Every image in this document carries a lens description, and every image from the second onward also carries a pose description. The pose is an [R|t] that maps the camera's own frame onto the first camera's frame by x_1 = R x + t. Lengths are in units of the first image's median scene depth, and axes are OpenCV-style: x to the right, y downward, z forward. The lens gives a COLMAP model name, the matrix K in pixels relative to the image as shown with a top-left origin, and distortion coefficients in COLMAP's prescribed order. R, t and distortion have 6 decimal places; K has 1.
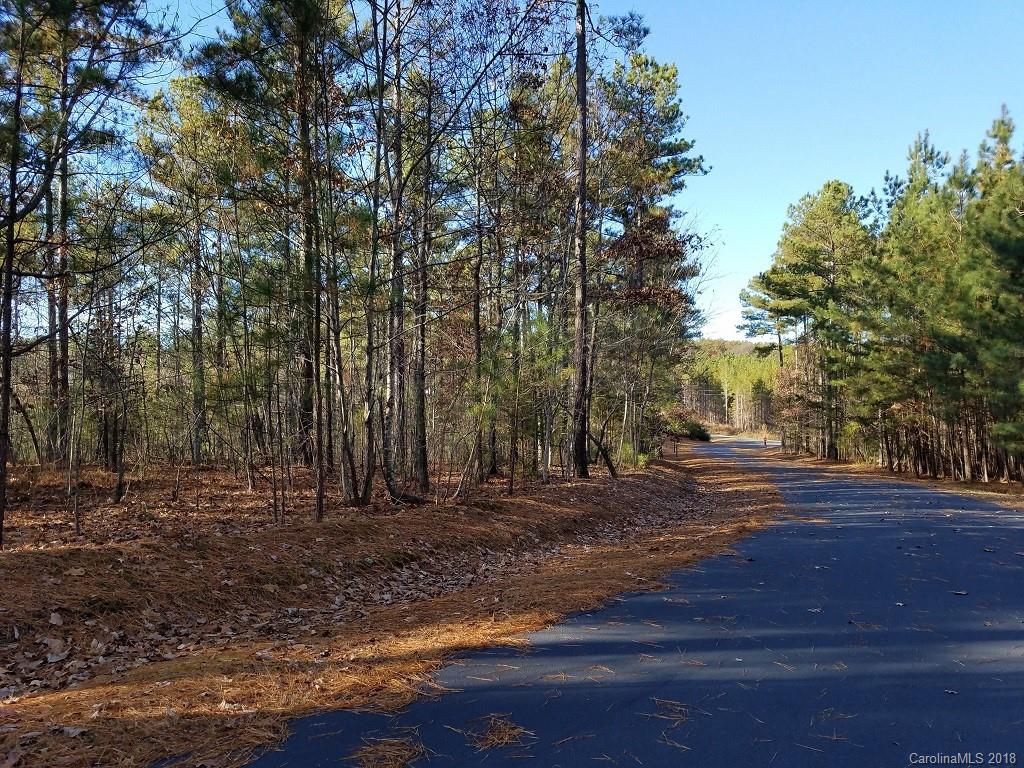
lens RADIAL K [[787.1, 0, 496.1], [0, 787.1, 409.5], [0, 0, 1]] dist [0.003147, -0.004693]
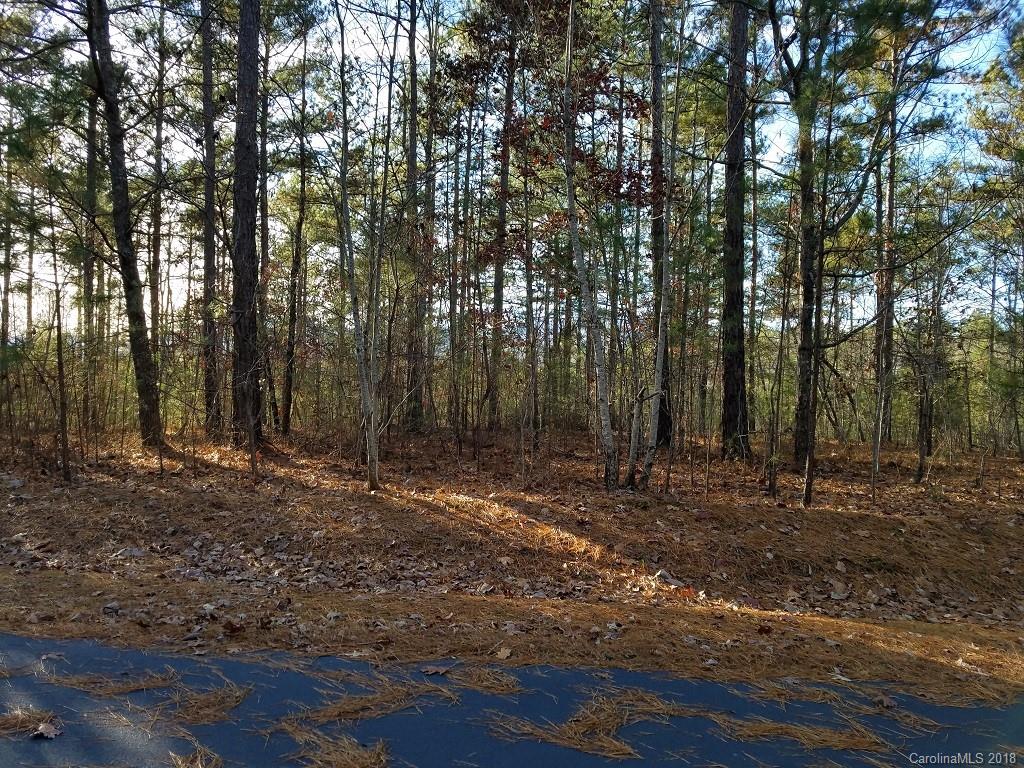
lens RADIAL K [[787.1, 0, 512.1], [0, 787.1, 383.5], [0, 0, 1]] dist [0.003147, -0.004693]
pose [[0.576321, 0.008974, -0.817174, 0.119648], [-0.019999, 0.999795, -0.003125, -0.002048], [0.816979, 0.018143, 0.576382, -0.102900]]
